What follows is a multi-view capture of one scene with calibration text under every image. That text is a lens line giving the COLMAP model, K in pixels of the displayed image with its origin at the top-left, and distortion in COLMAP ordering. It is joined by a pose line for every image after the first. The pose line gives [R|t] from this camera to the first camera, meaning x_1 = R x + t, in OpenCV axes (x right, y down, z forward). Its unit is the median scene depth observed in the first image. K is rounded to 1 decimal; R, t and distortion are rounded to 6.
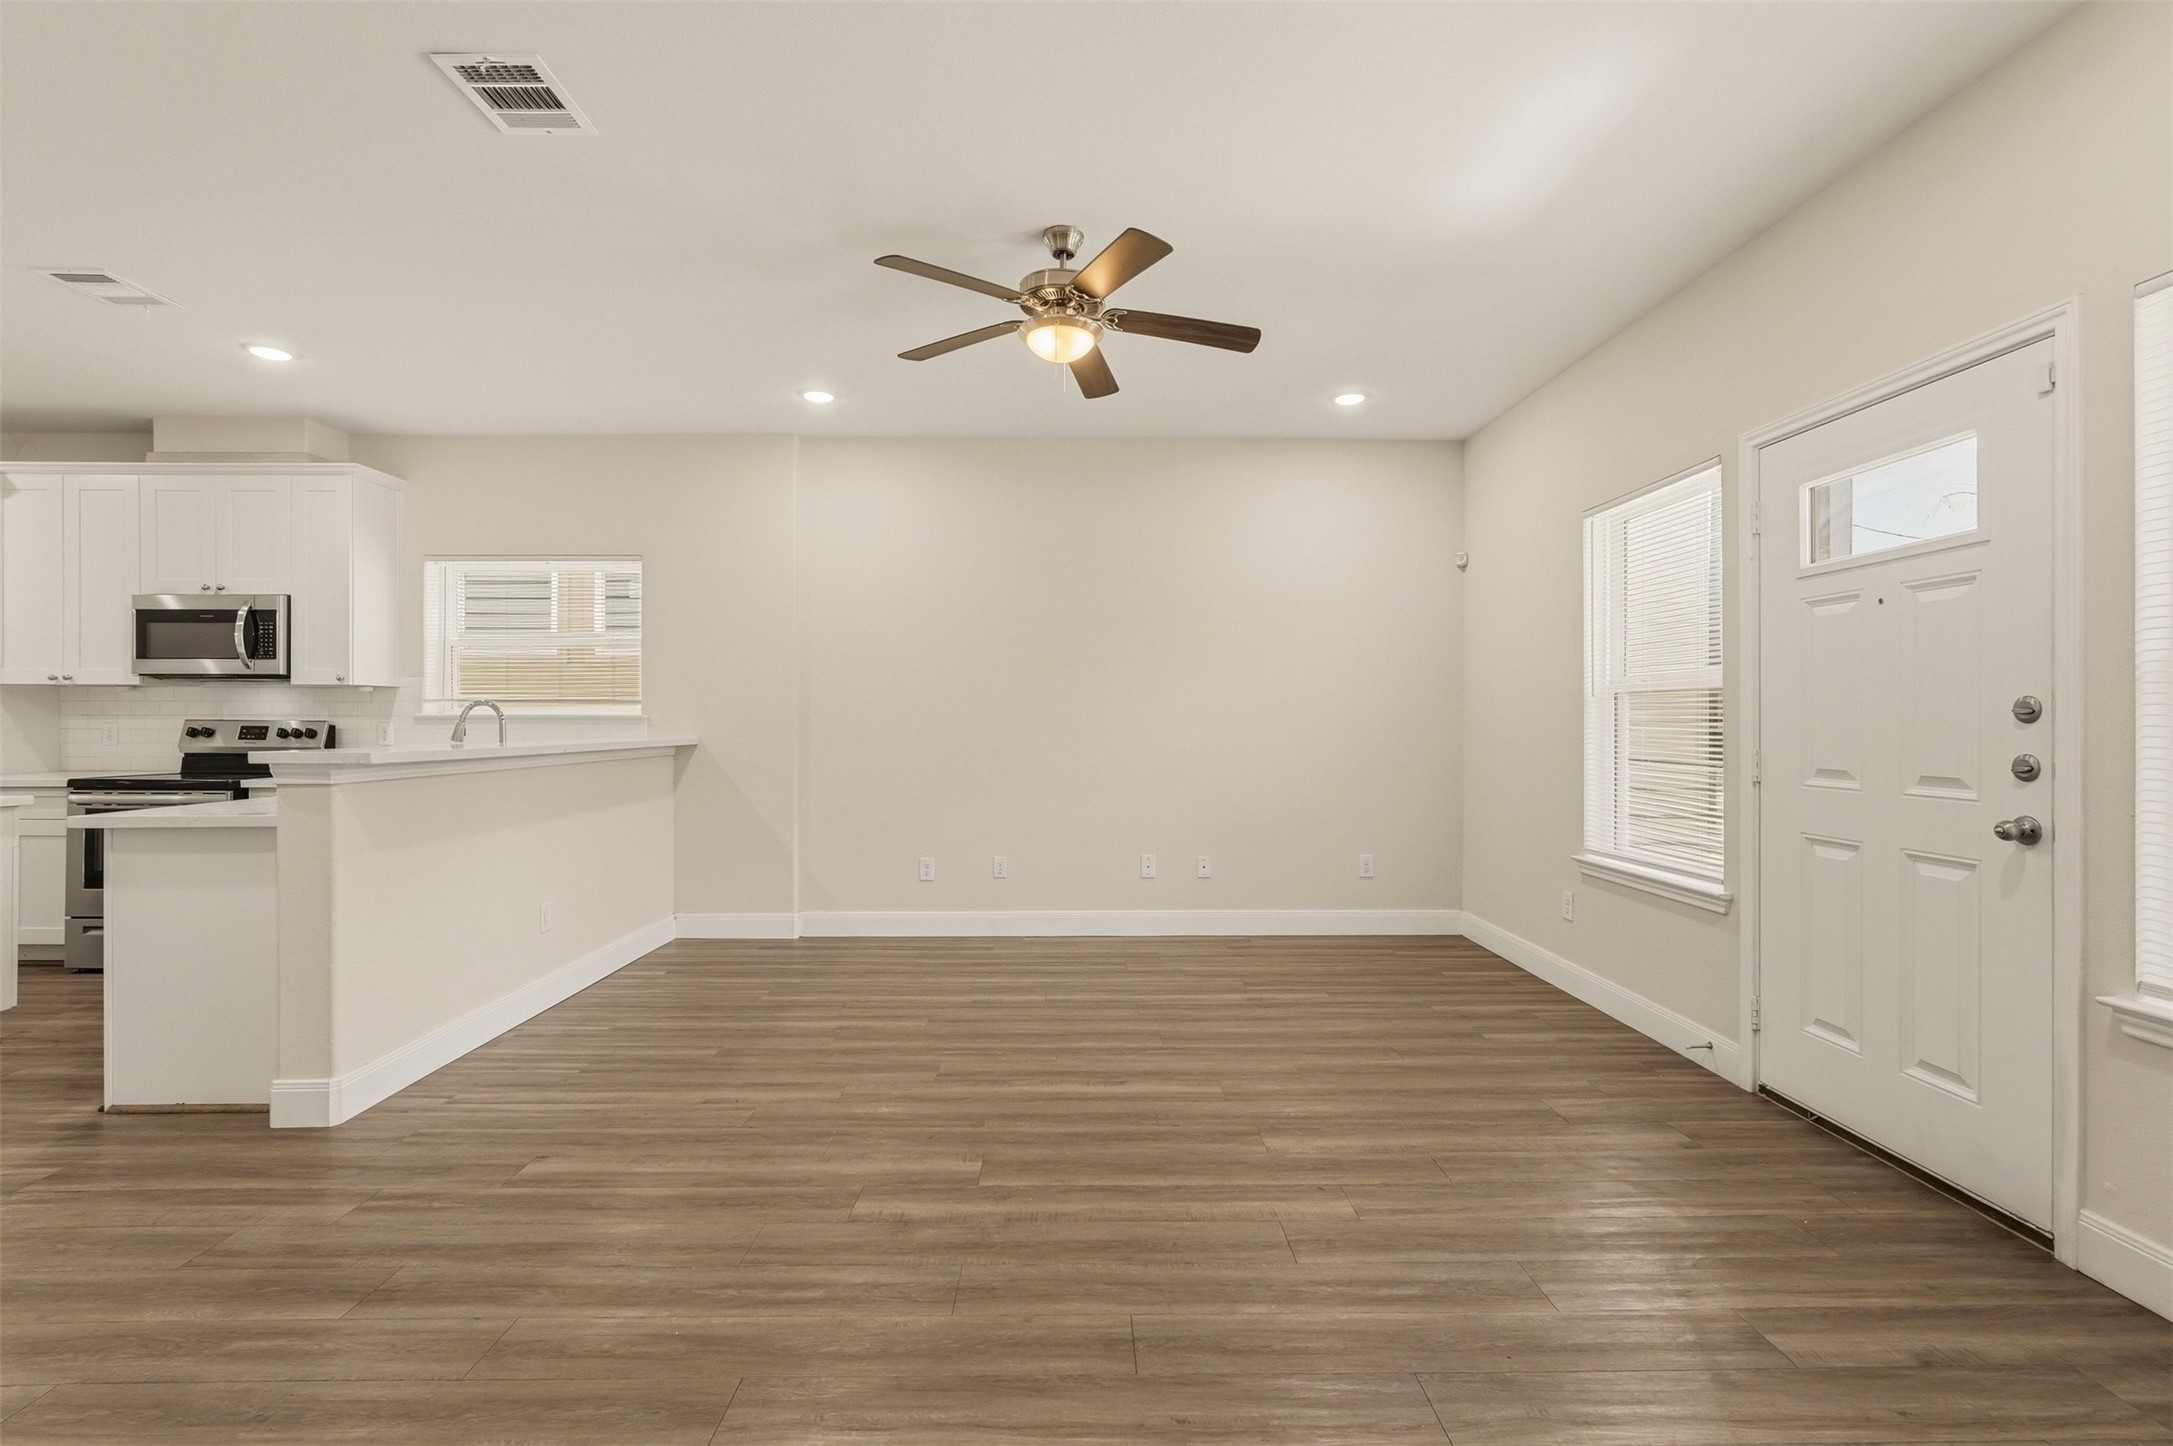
lens RADIAL K [[955.1, 0, 1084.0], [0, 955.1, 718.9], [0, 0, 1]] dist [-0.008919, 0.000535]
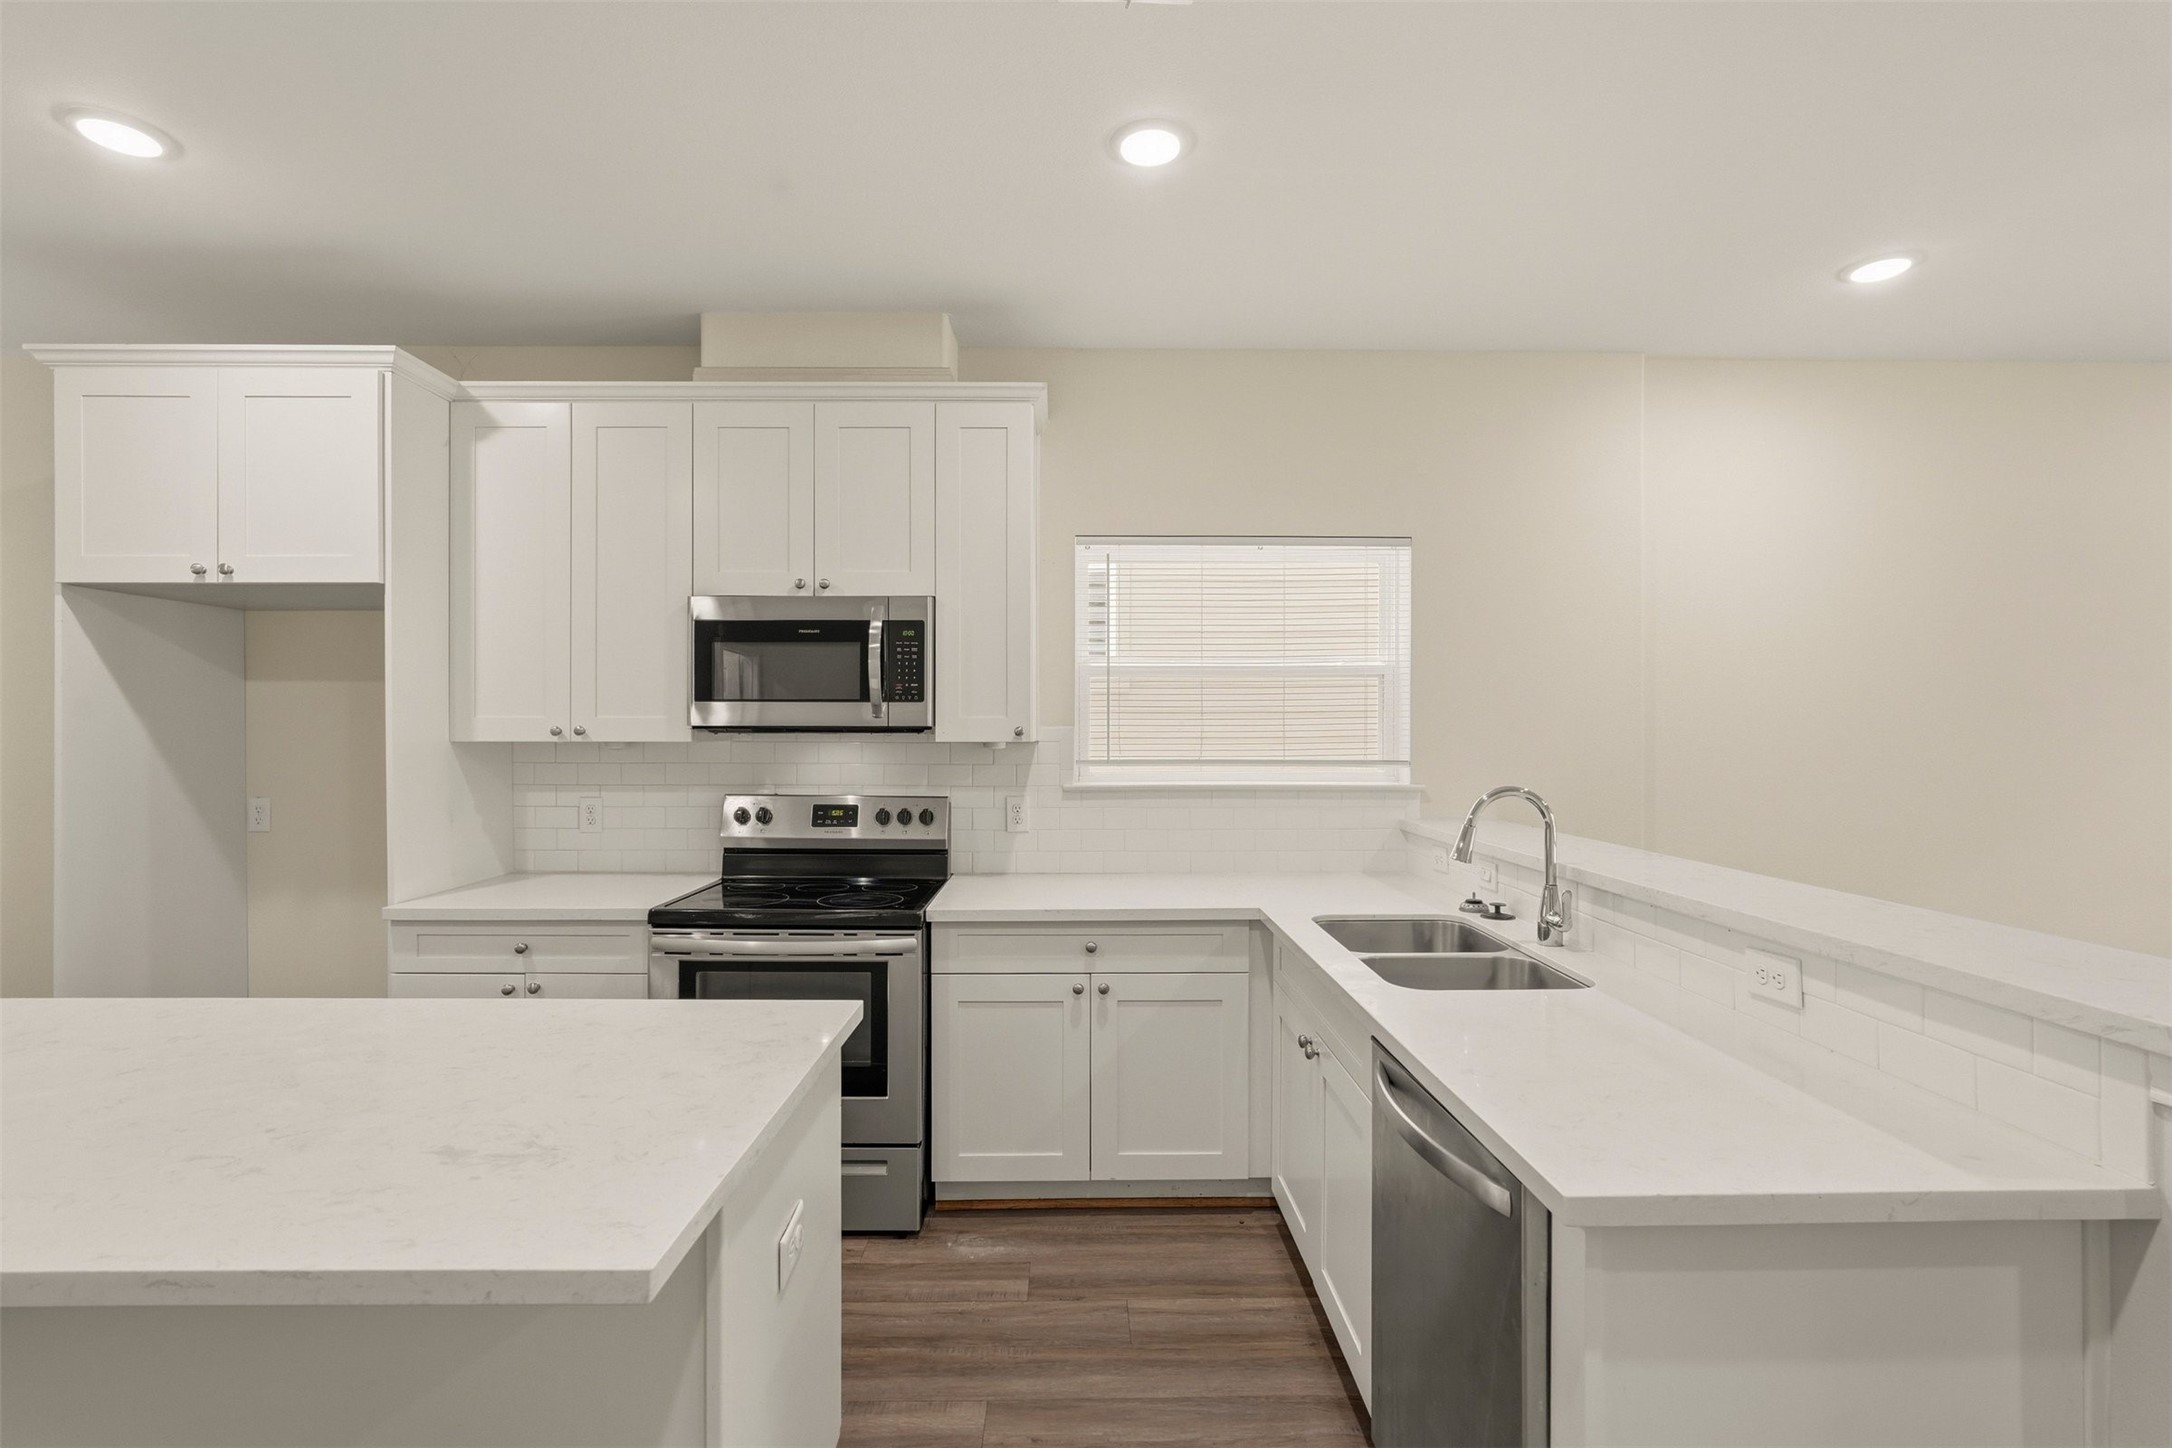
lens RADIAL K [[960.5, 0, 1082.5], [0, 960.5, 736.9], [0, 0, 1]] dist [-0.006744, 0.000732]
pose [[0.999997, 0.000181, 0.002298, -1.025159], [-0.000195, 0.999981, 0.006129, -0.060008], [-0.002297, -0.006130, 0.999979, 0.518039]]
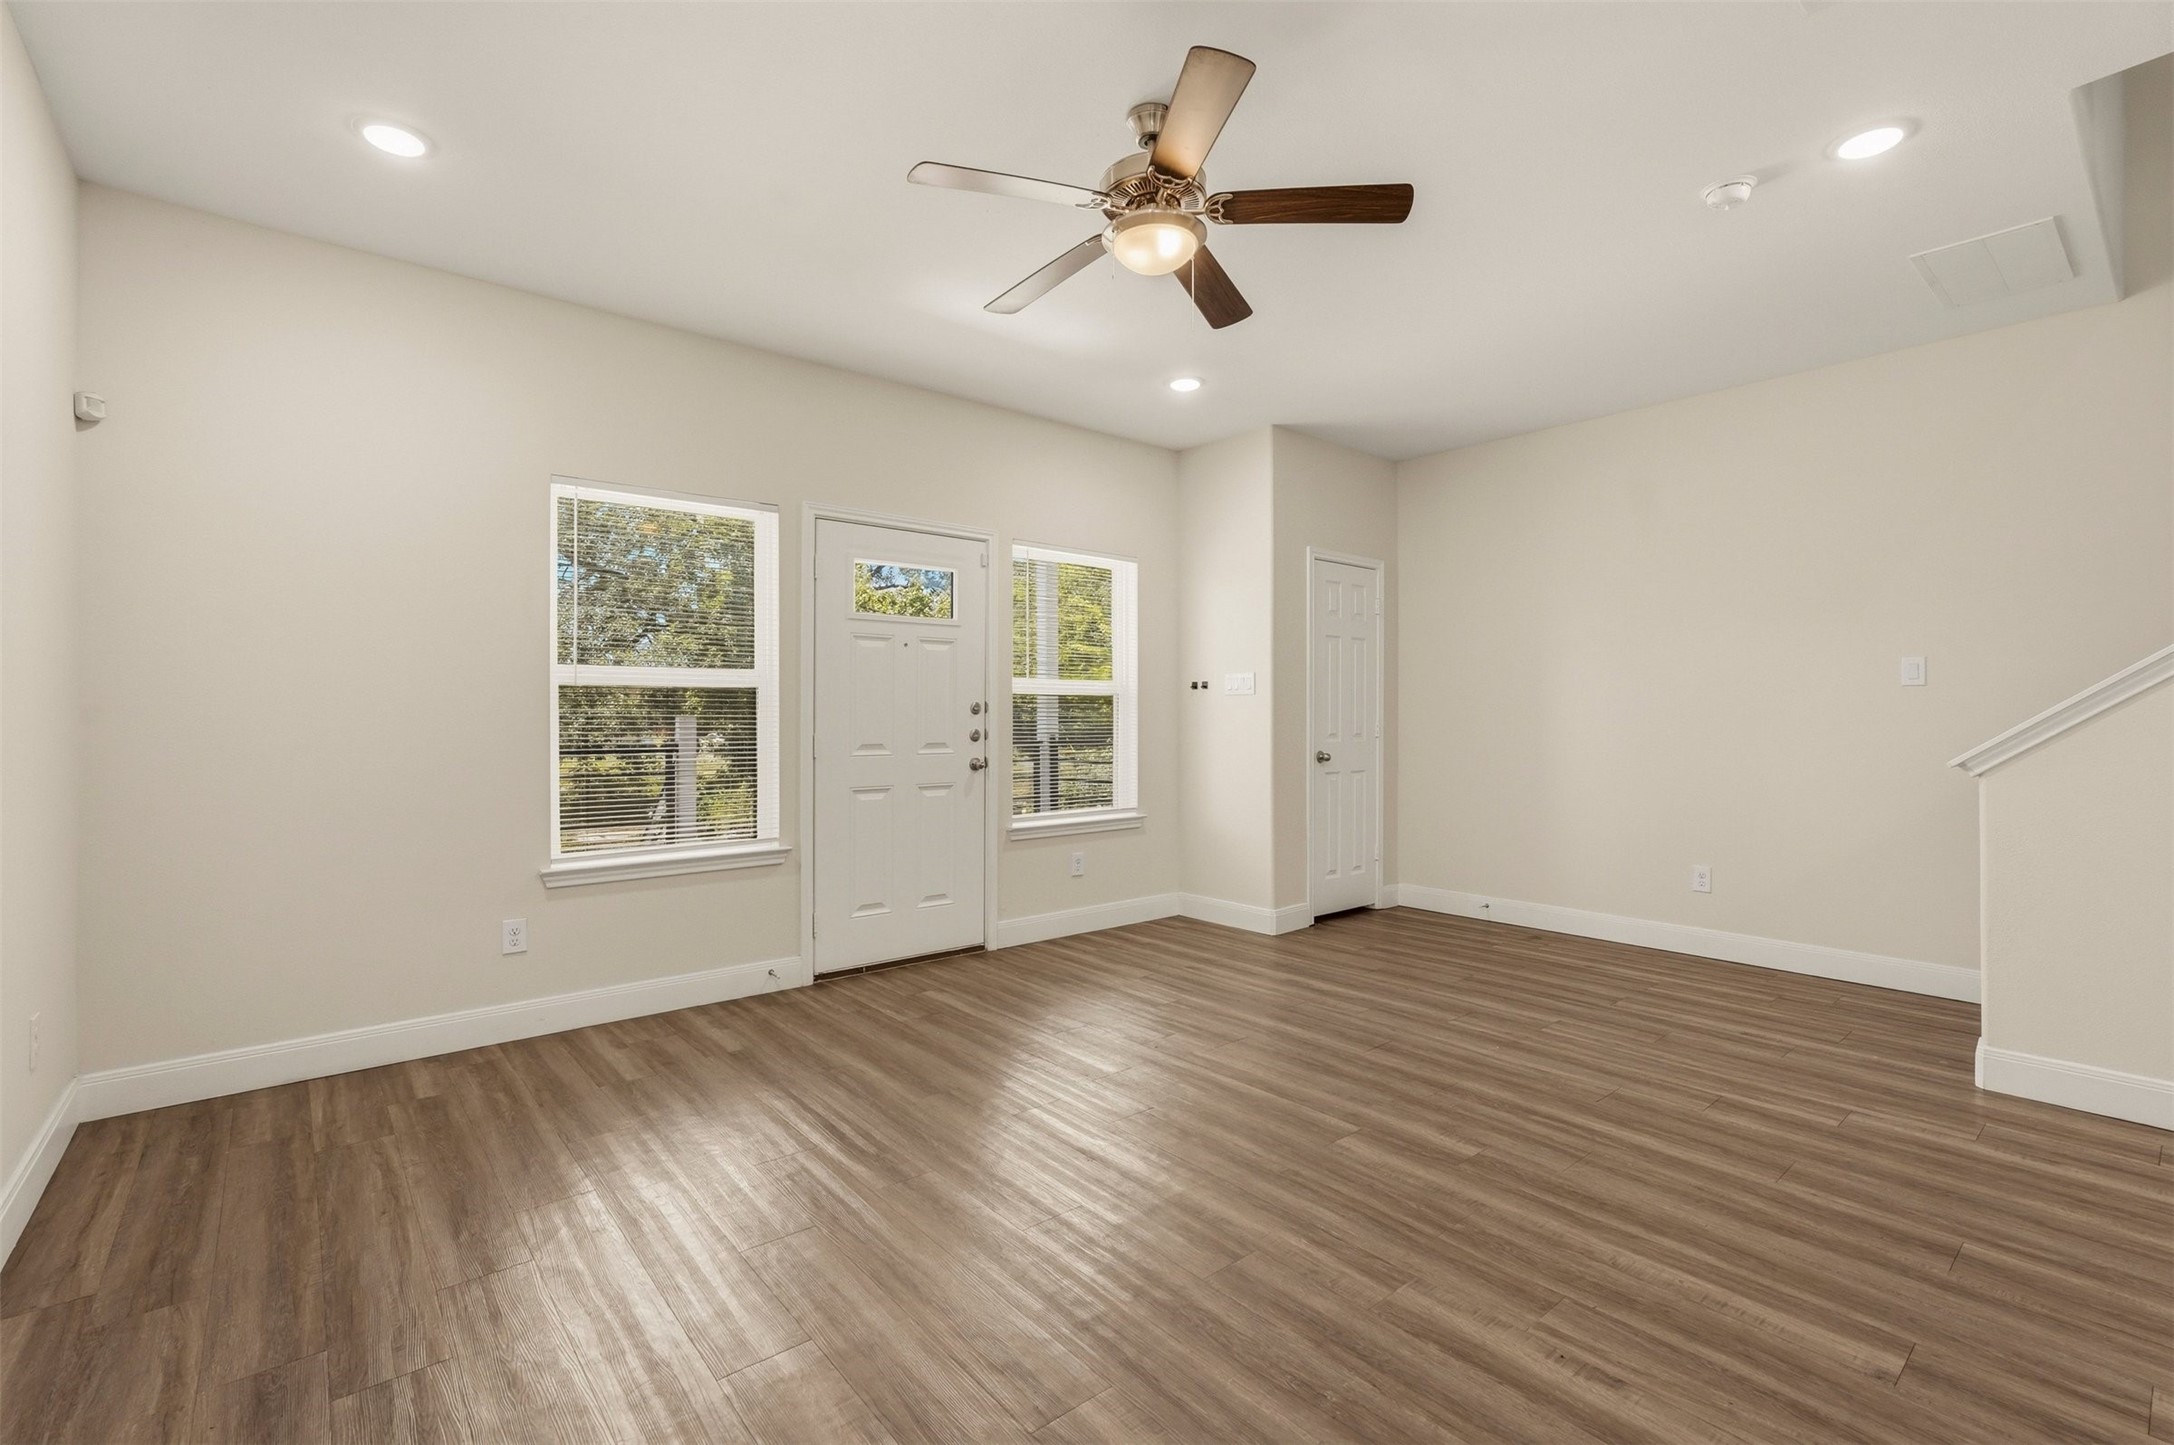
lens RADIAL K [[965.2, 0, 1093.7], [0, 965.2, 693.9], [0, 0, 1]] dist [-0.002438, 0.000174]
pose [[-0.638292, 0.015807, 0.769632, -0.549391], [-0.001628, 0.999759, -0.021883, 0.003268], [-0.769792, -0.015221, -0.638113, 1.372724]]
